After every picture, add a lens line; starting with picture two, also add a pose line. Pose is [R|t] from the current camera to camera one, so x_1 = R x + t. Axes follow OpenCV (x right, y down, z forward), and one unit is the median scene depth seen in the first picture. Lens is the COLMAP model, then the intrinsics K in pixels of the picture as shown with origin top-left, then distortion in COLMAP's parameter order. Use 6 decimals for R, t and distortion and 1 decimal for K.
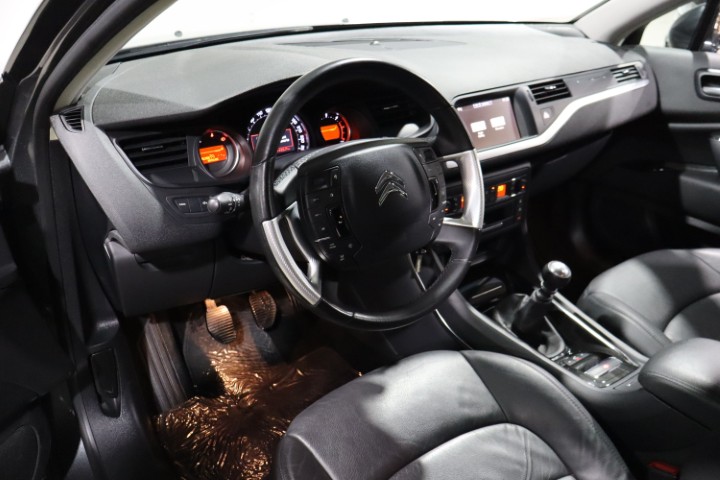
lens RADIAL K [[592.4, 0, 358.4], [0, 592.4, 237.2], [0, 0, 1]] dist [-0.010944, -0.011660]
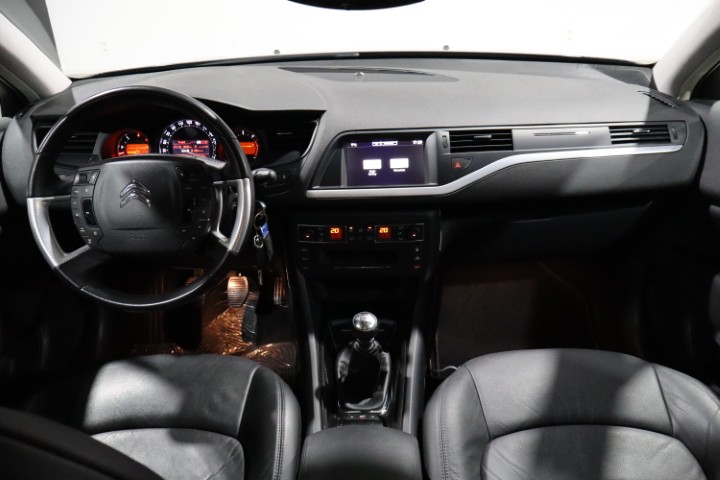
lens RADIAL K [[592.4, 0, 359.2], [0, 592.4, 243.1], [0, 0, 1]] dist [-0.010944, -0.011660]
pose [[0.810179, 0.231441, -0.538559, 0.700170], [-0.233784, 0.970100, 0.065200, -0.110219], [0.537546, 0.073083, 0.840062, 0.149482]]
